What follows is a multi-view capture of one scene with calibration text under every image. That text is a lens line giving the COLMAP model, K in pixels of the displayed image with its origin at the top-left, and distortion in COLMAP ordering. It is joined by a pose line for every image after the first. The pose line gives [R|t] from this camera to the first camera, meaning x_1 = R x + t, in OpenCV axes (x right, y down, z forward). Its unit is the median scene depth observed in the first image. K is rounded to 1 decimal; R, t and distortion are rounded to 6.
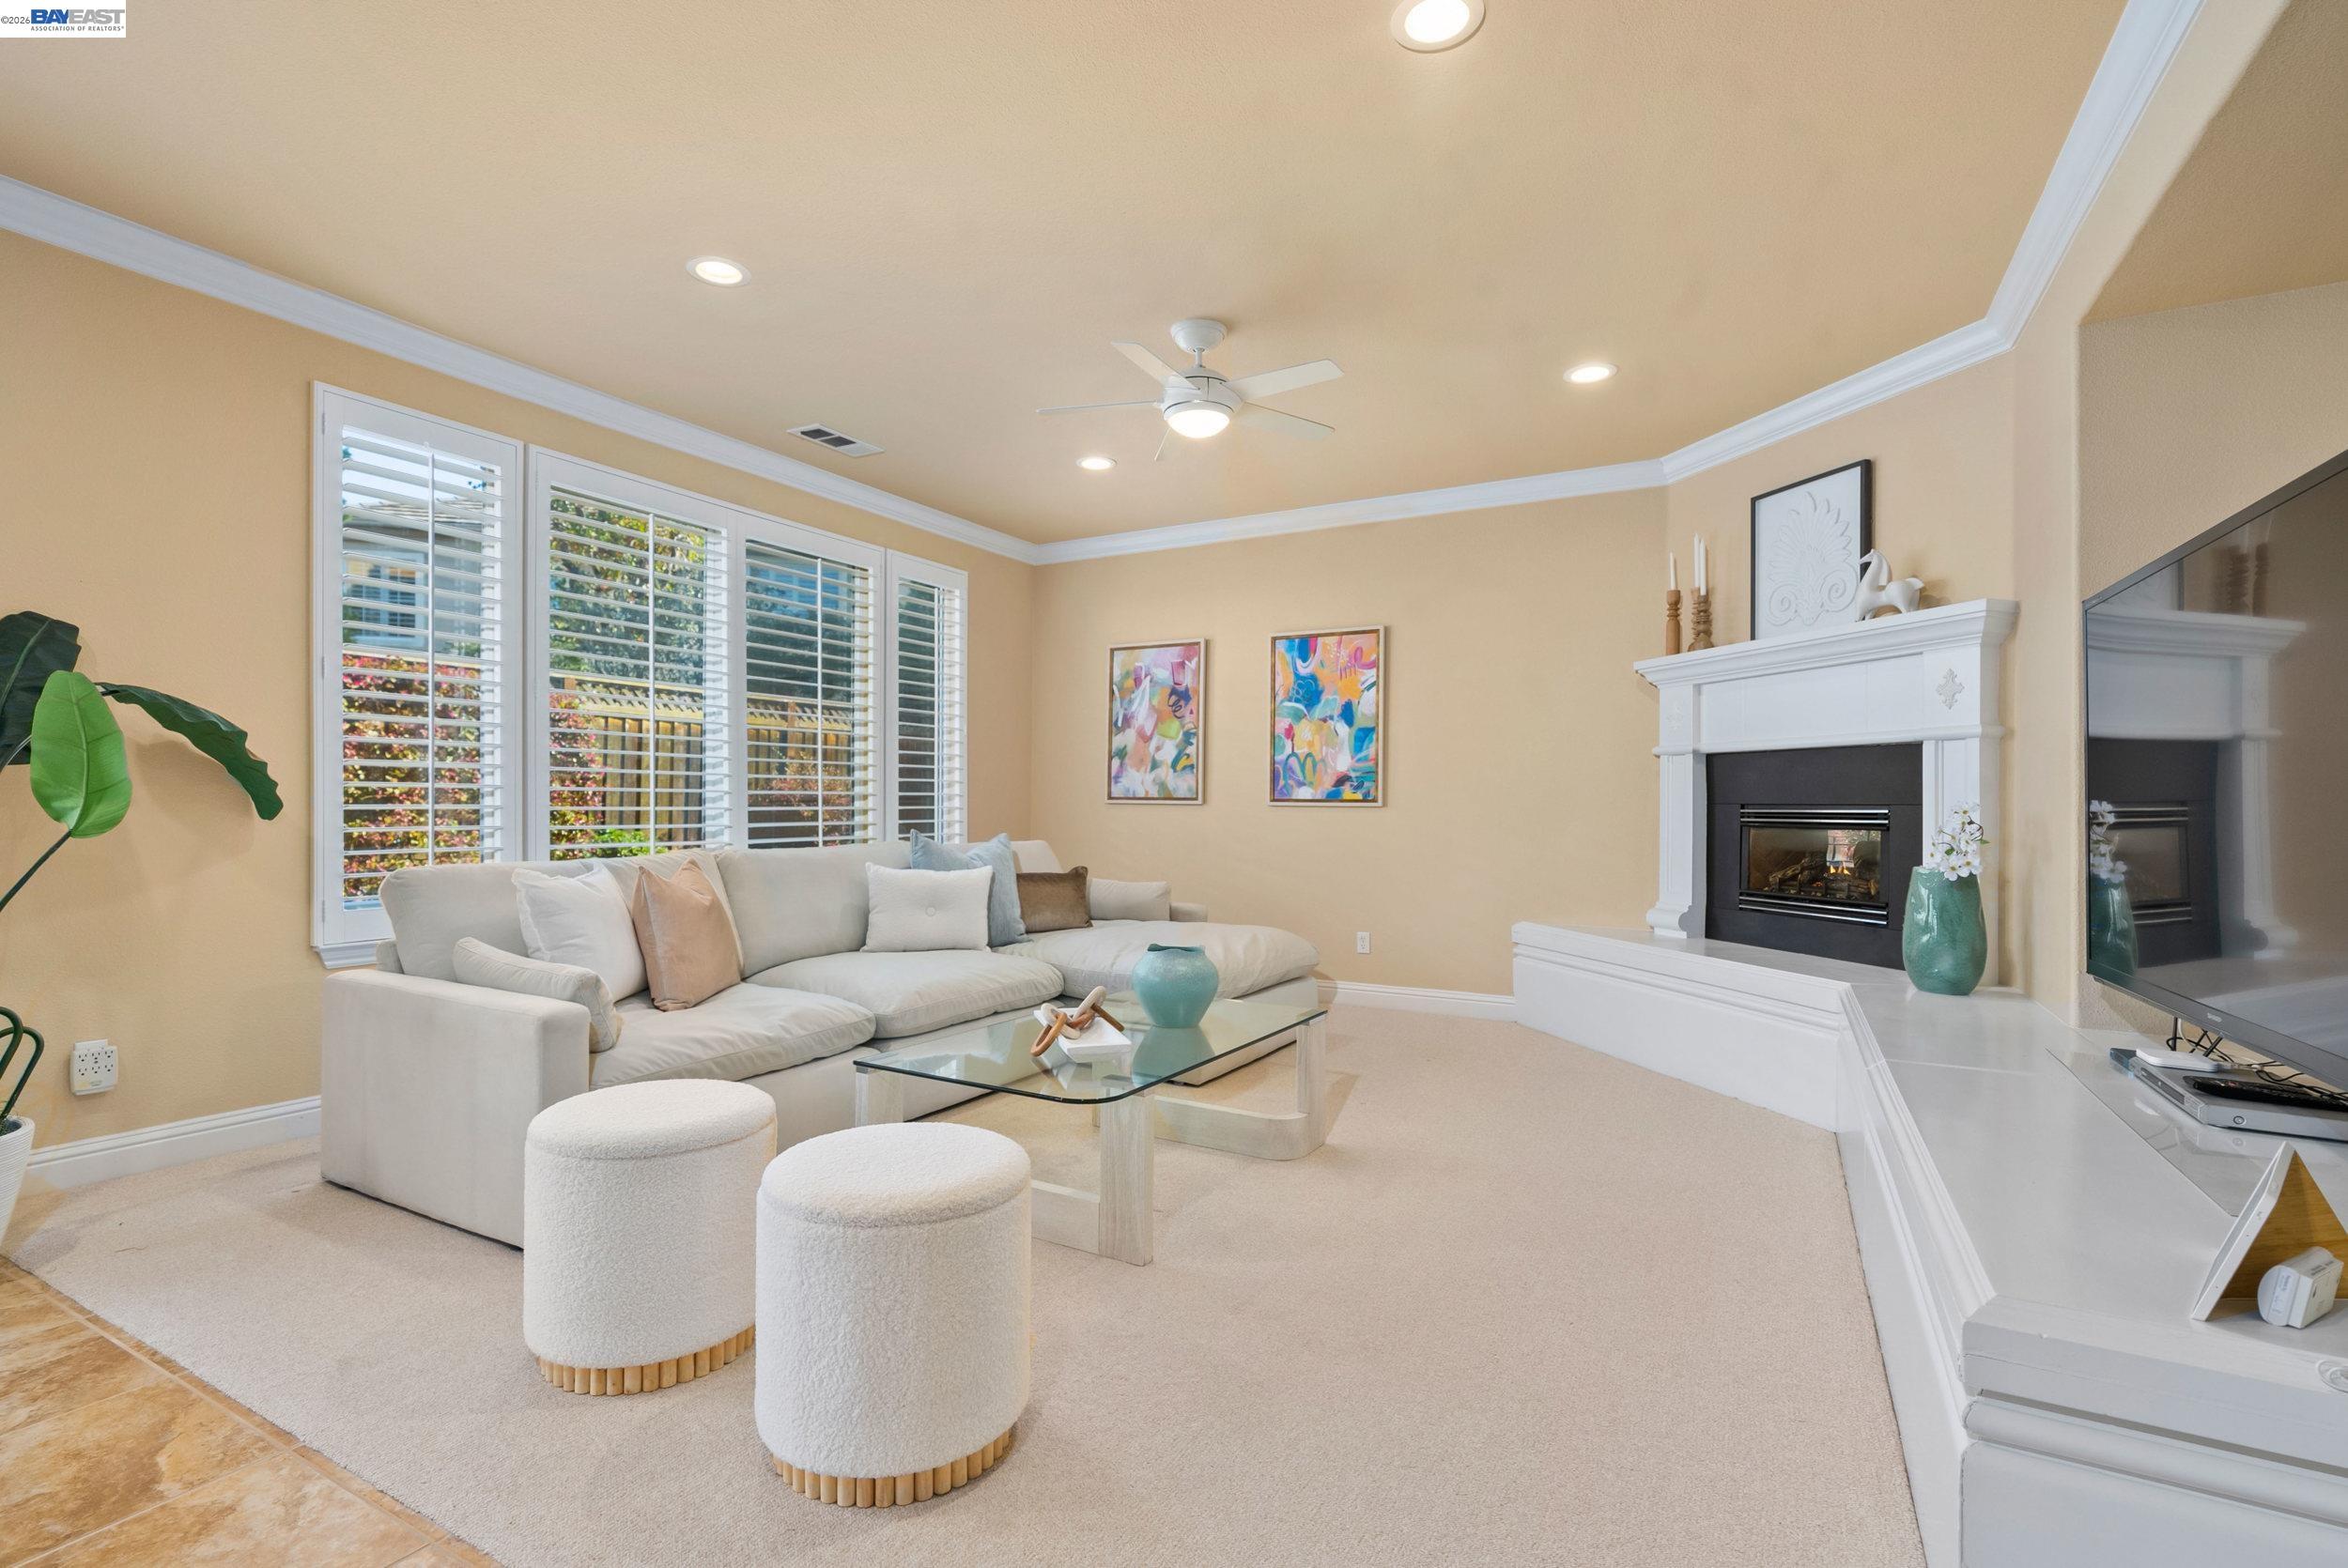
lens RADIAL K [[1085.1, 0, 1151.7], [0, 1085.1, 792.3], [0, 0, 1]] dist [0.002366, 0.000368]
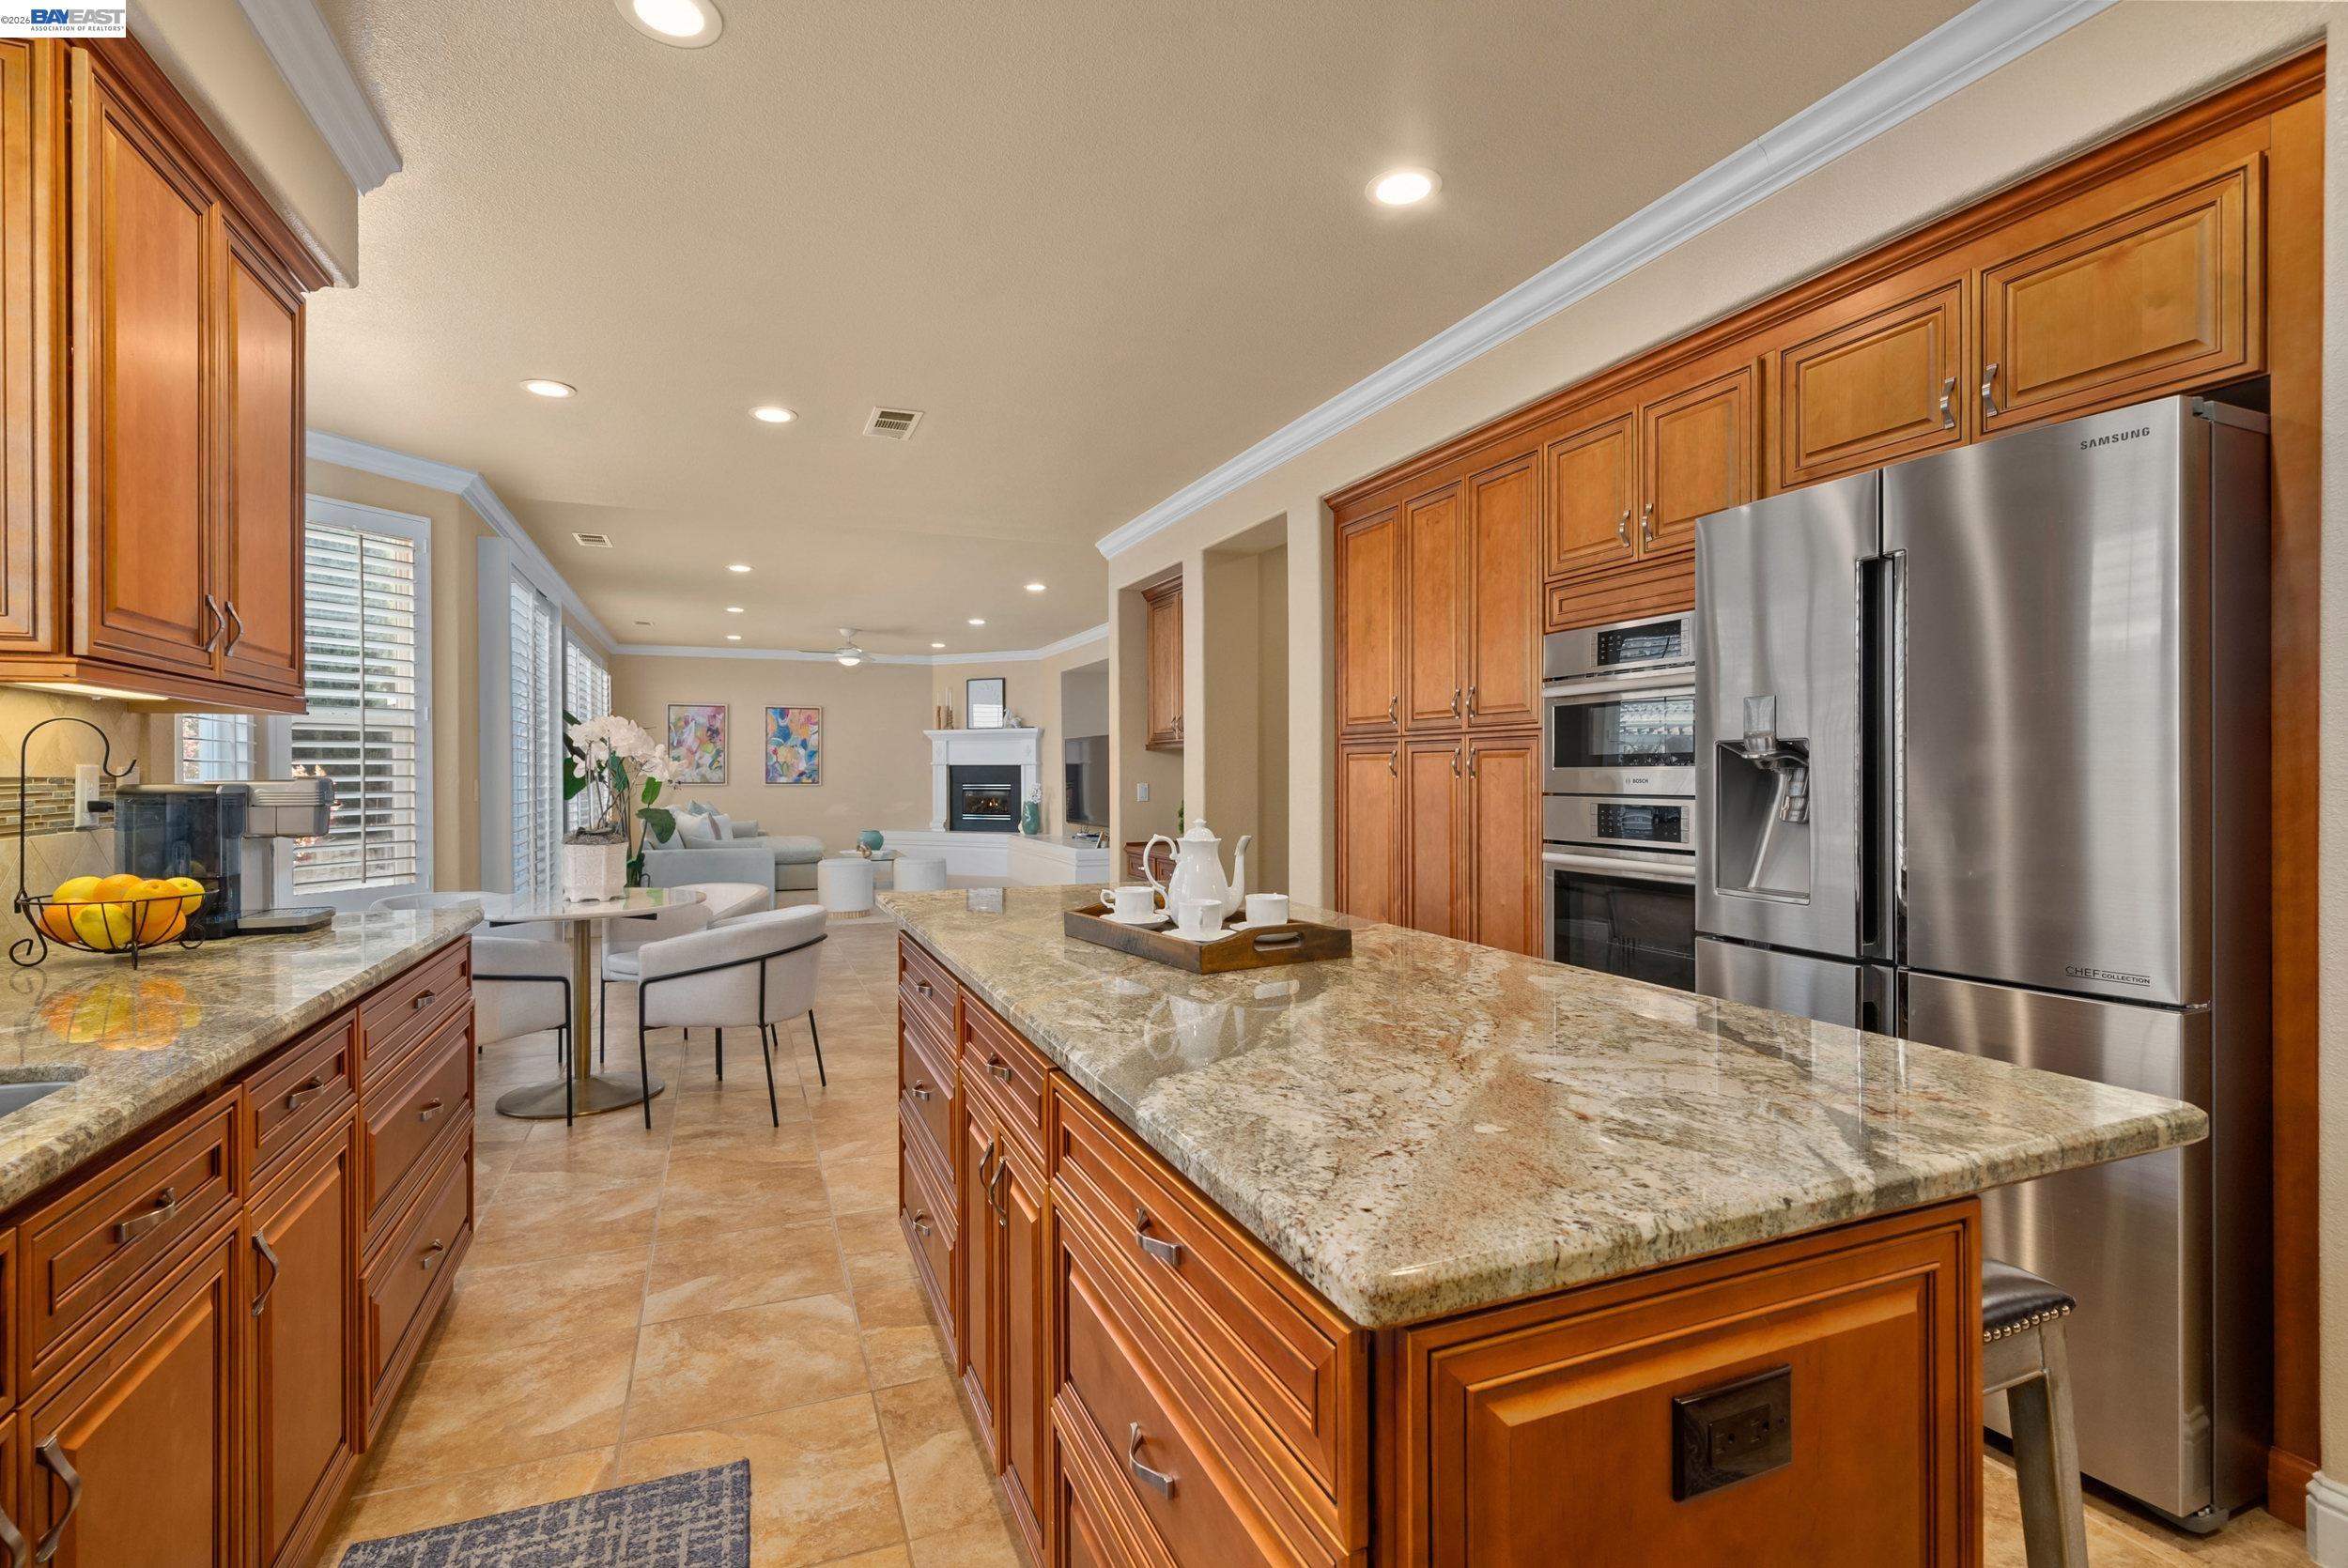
lens RADIAL K [[1098.2, 0, 1168.9], [0, 1098.2, 766.4], [0, 0, 1]] dist [-0.001735, -0.000199]
pose [[0.613821, -0.001664, 0.789443, -1.158599], [-0.003030, 0.999985, 0.004463, -0.039337], [-0.789439, -0.005131, 0.613807, -0.999894]]
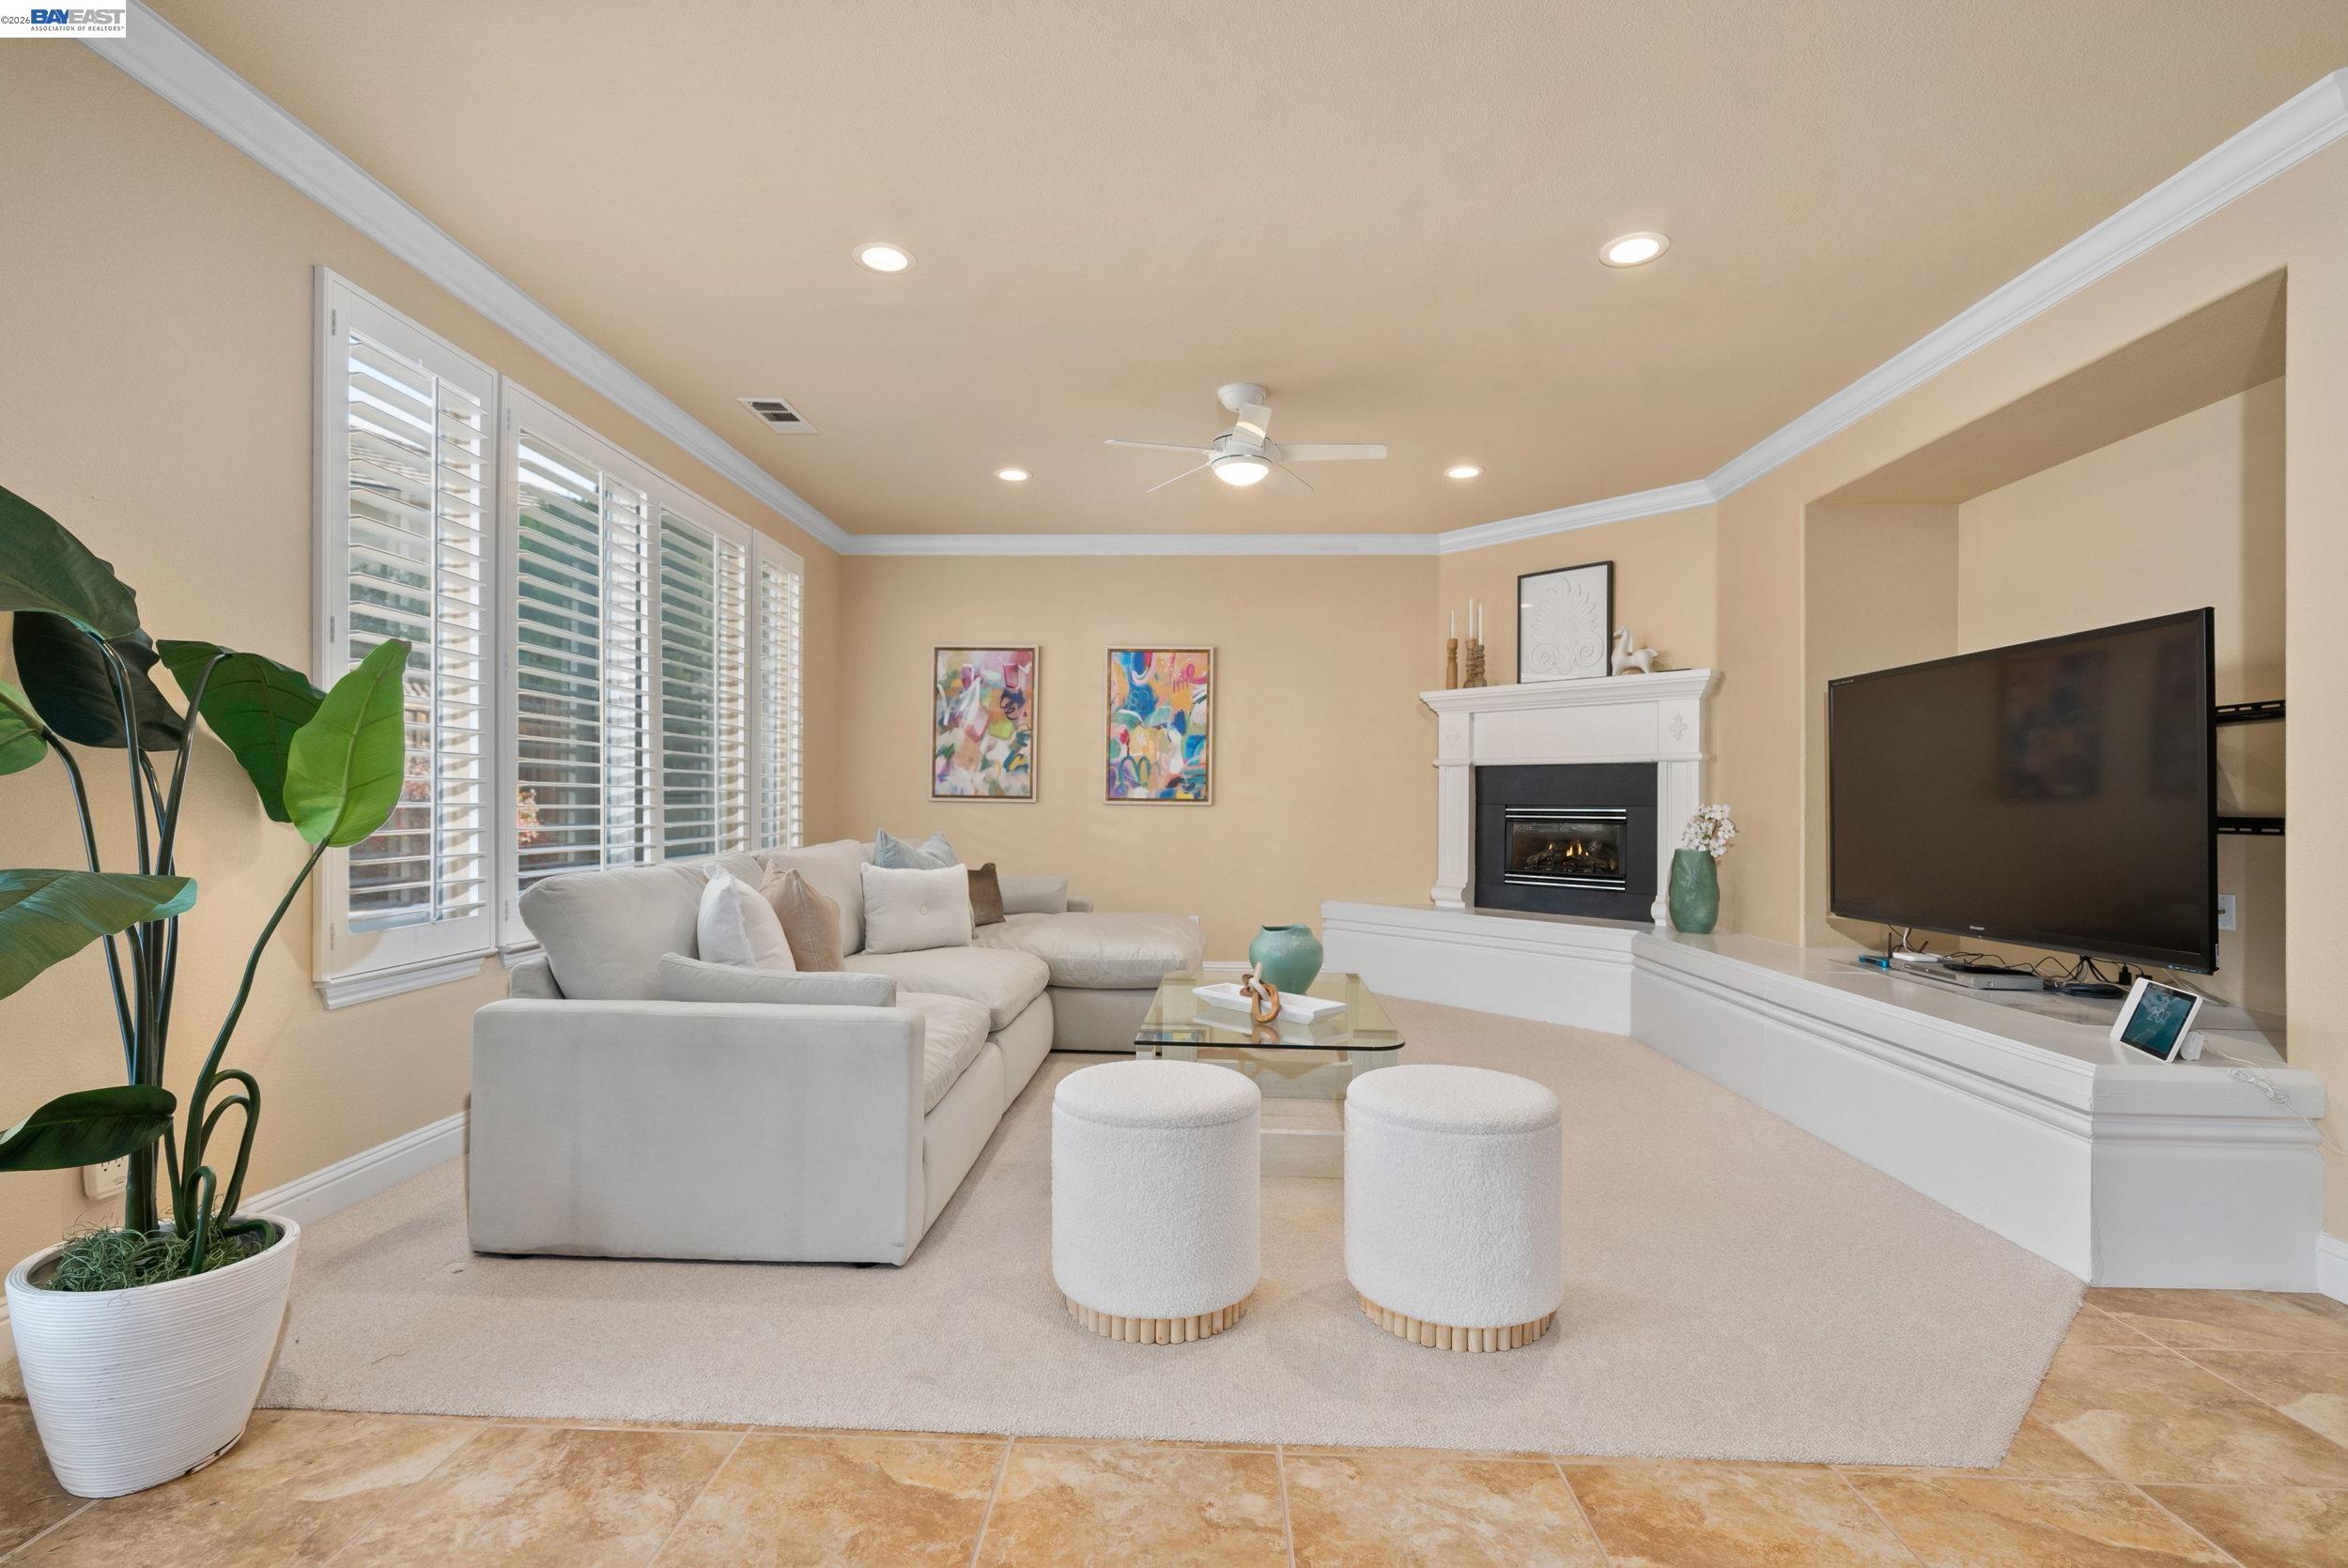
lens RADIAL K [[1085.1, 0, 1151.7], [0, 1085.1, 792.3], [0, 0, 1]] dist [0.002366, 0.000368]
pose [[0.888901, 0.007432, 0.458039, -0.362040], [-0.009318, 0.999955, 0.001858, -0.002065], [-0.458004, -0.005919, 0.888930, 0.013266]]
